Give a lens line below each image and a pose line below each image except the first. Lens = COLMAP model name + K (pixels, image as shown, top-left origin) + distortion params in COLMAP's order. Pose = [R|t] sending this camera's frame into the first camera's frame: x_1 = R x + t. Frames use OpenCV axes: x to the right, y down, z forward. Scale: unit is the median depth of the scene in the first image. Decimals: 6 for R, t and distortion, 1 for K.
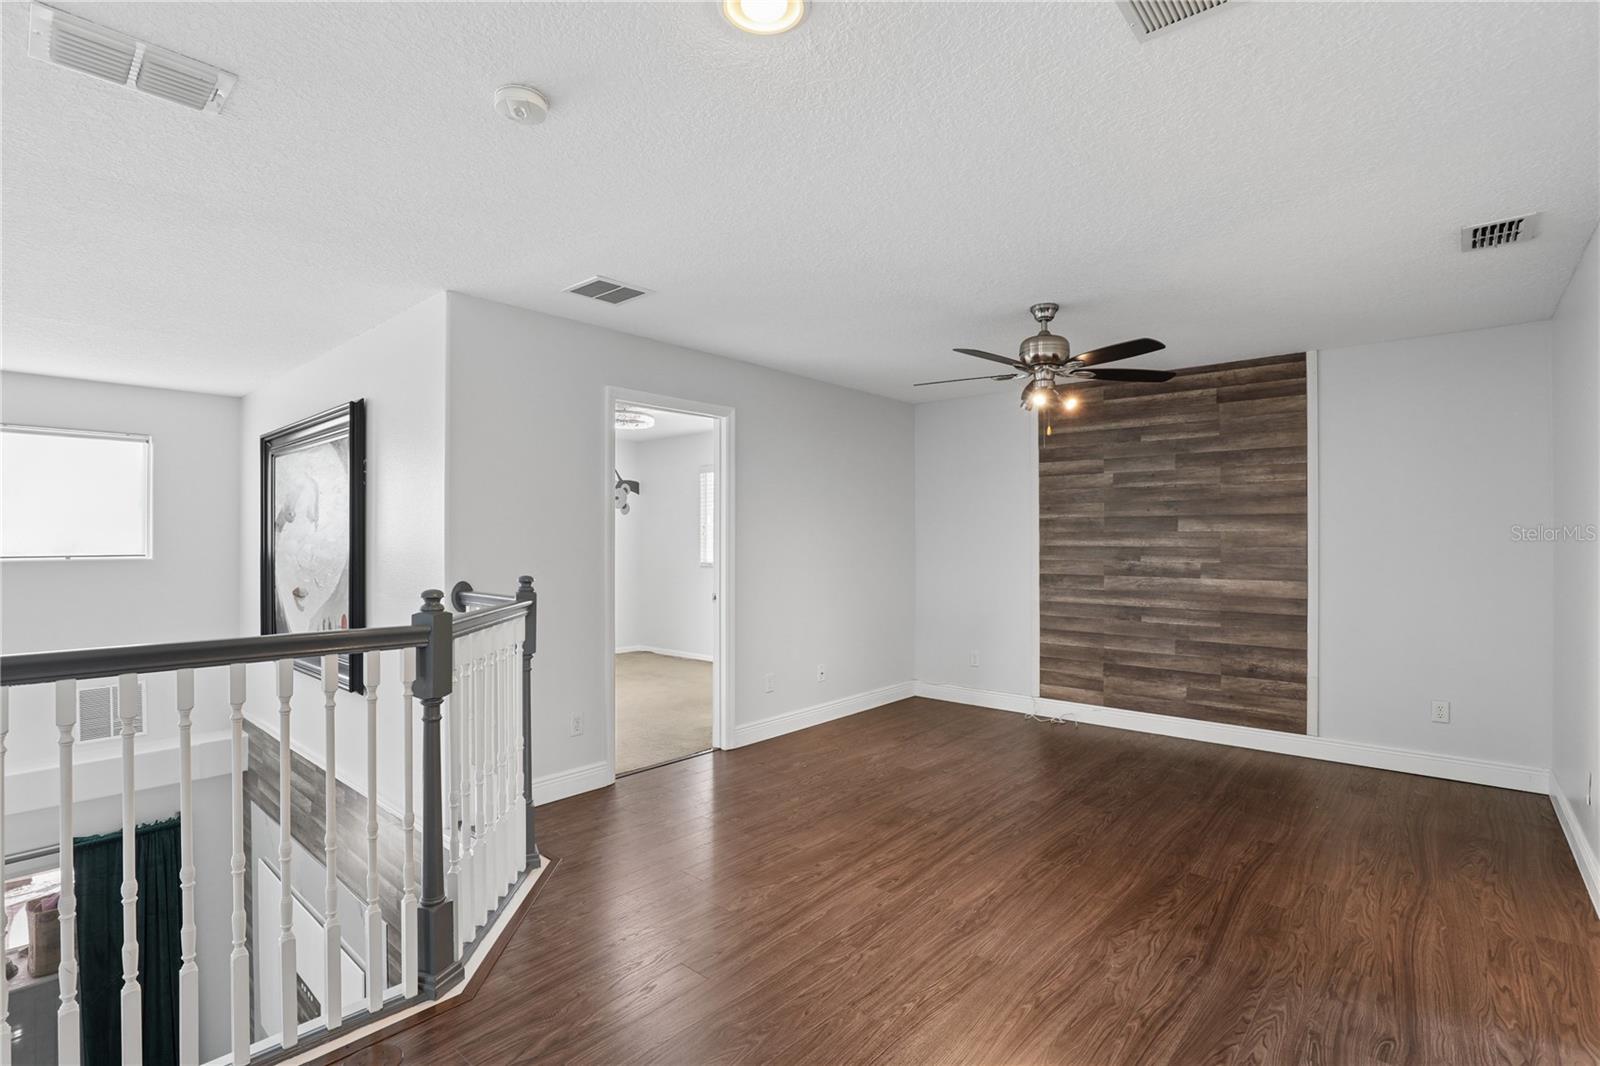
lens RADIAL K [[746.2, 0, 797.9], [0, 746.2, 535.0], [0, 0, 1]] dist [-0.021644, 0.002513]
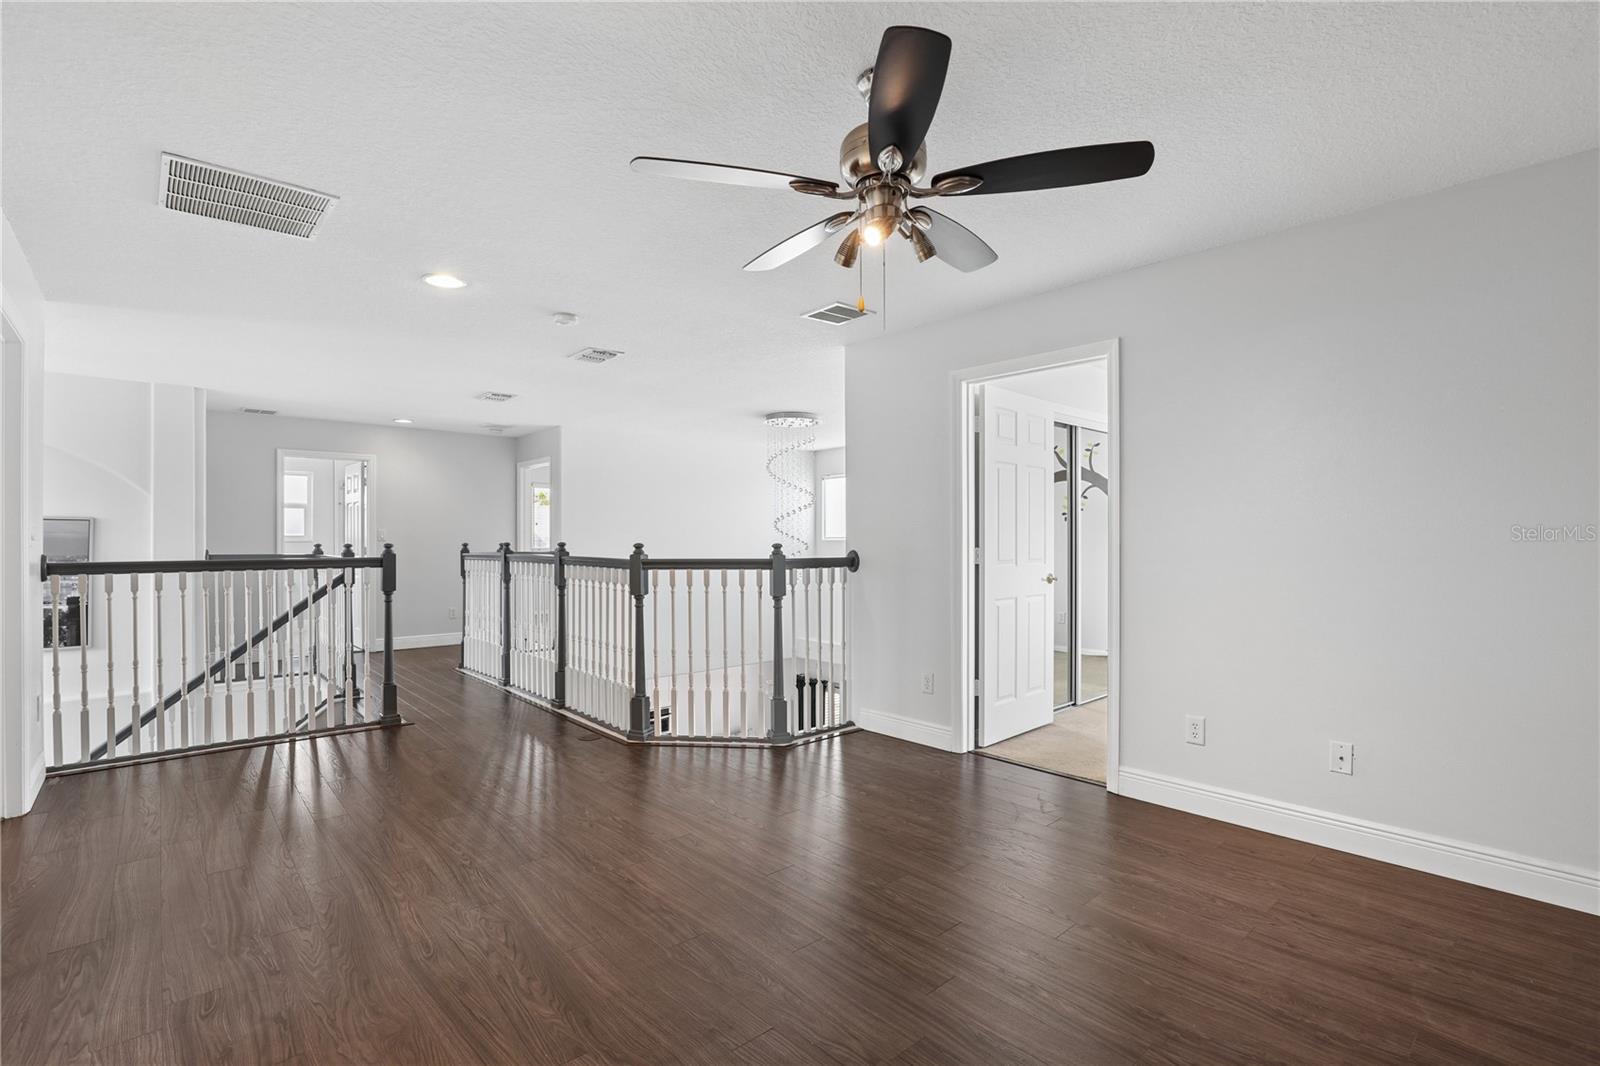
lens RADIAL K [[746.2, 0, 799.0], [0, 746.2, 542.3], [0, 0, 1]] dist [-0.021644, 0.002513]
pose [[-0.129464, 0.002163, -0.991582, 1.453105], [0.009462, 0.999955, 0.000946, 0.071123], [0.991539, -0.009260, -0.129479, 1.664786]]
